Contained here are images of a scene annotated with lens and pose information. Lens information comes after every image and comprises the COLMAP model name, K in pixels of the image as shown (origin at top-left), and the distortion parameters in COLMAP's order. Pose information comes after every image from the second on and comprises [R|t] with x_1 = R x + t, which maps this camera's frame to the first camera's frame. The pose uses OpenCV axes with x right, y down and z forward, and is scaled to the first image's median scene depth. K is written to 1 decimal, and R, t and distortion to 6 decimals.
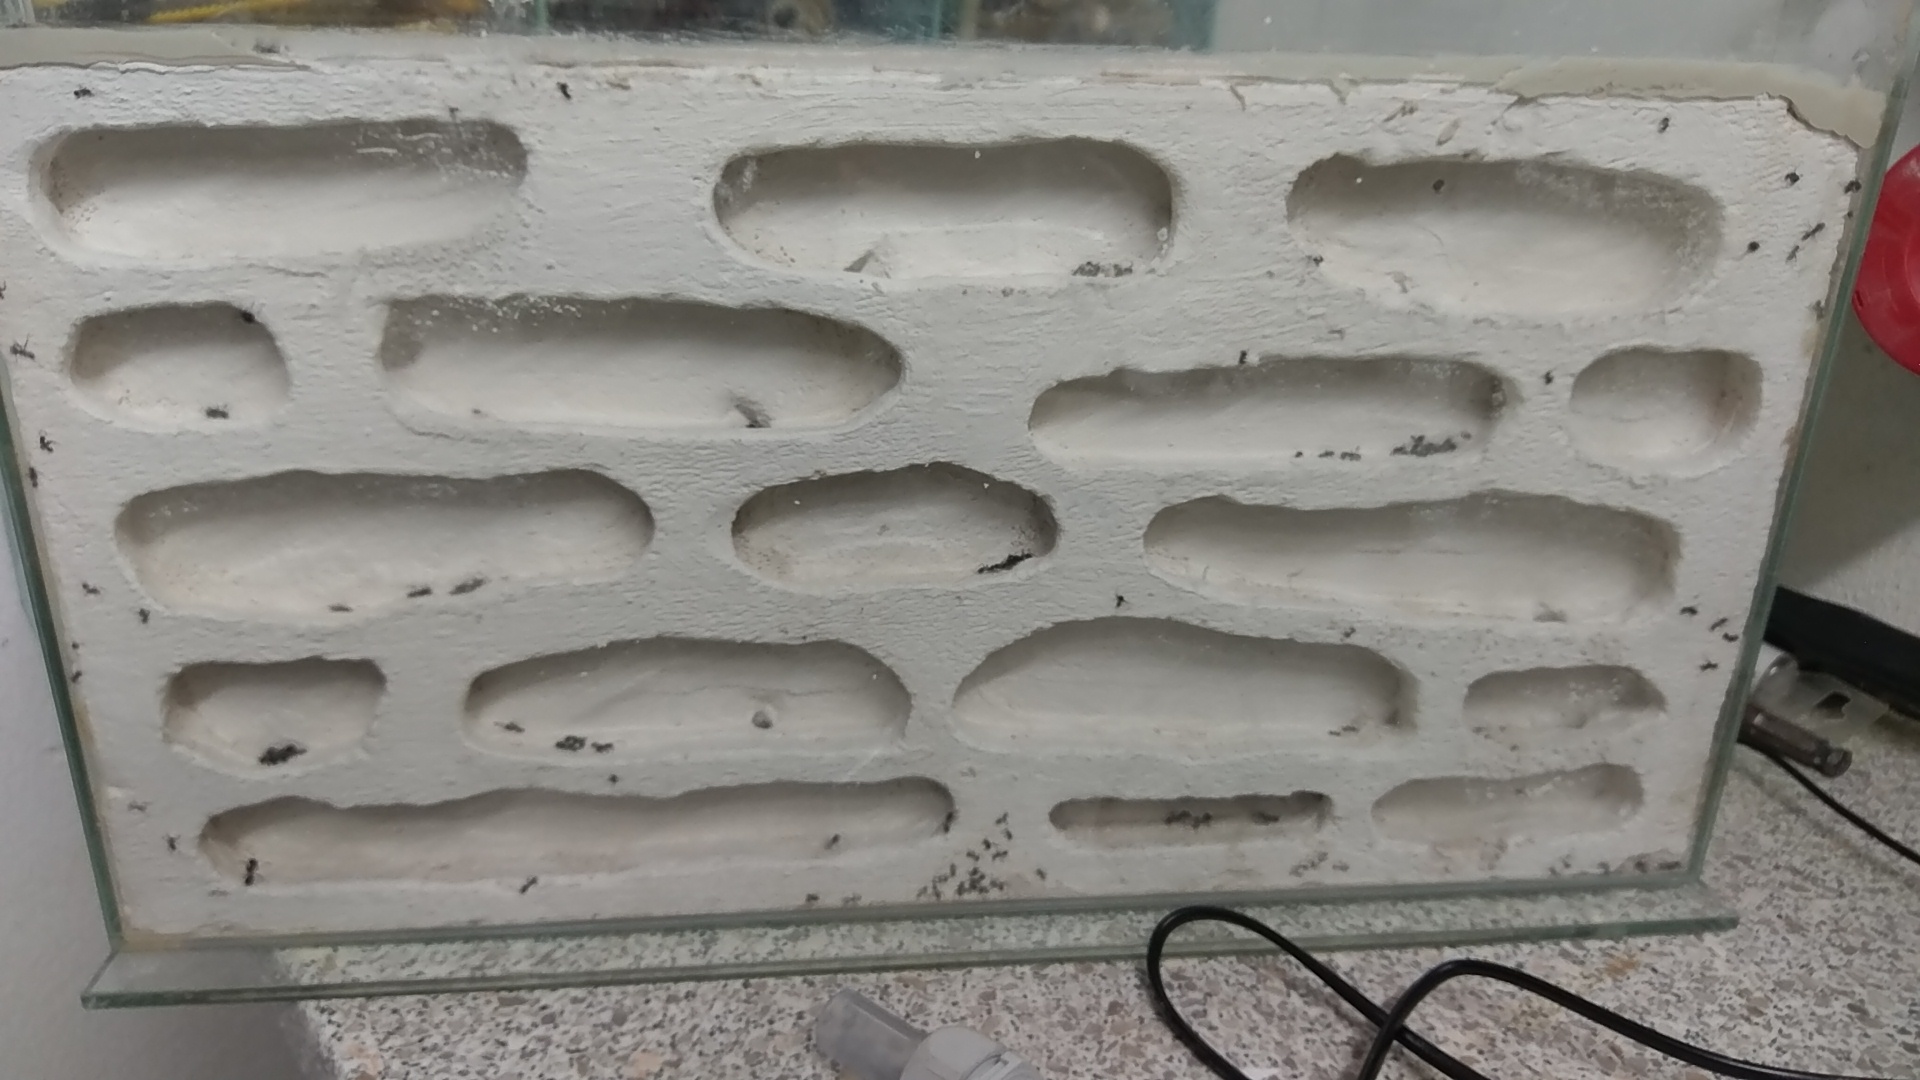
lens RADIAL K [[1454.6, 0, 955.4], [0, 1454.6, 527.1], [0, 0, 1]] dist [-0.004940, -0.008775]
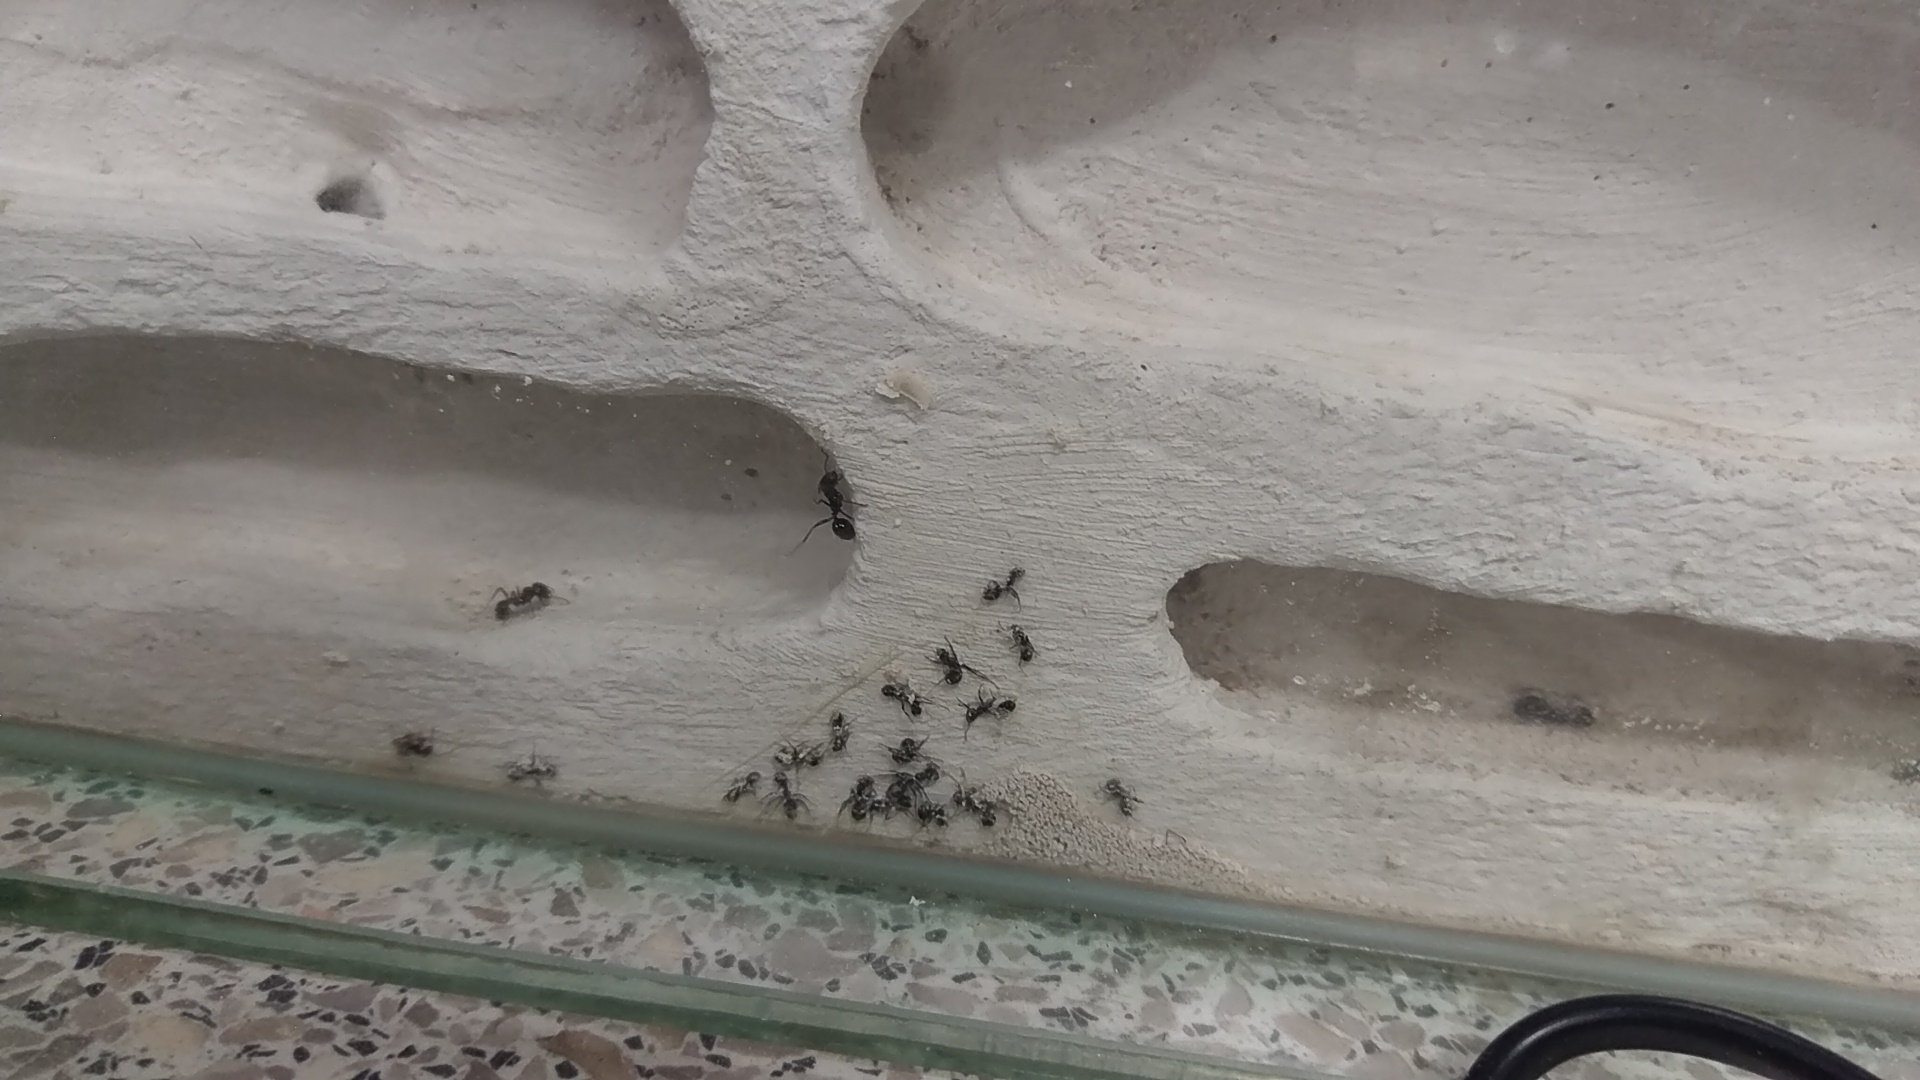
lens RADIAL K [[1454.6, 0, 947.9], [0, 1454.6, 574.7], [0, 0, 1]] dist [-0.004940, -0.008775]
pose [[0.966641, 0.135890, -0.217115, 0.086053], [-0.131970, 0.990720, 0.032524, 0.190391], [0.219520, -0.002787, 0.975604, 0.705273]]
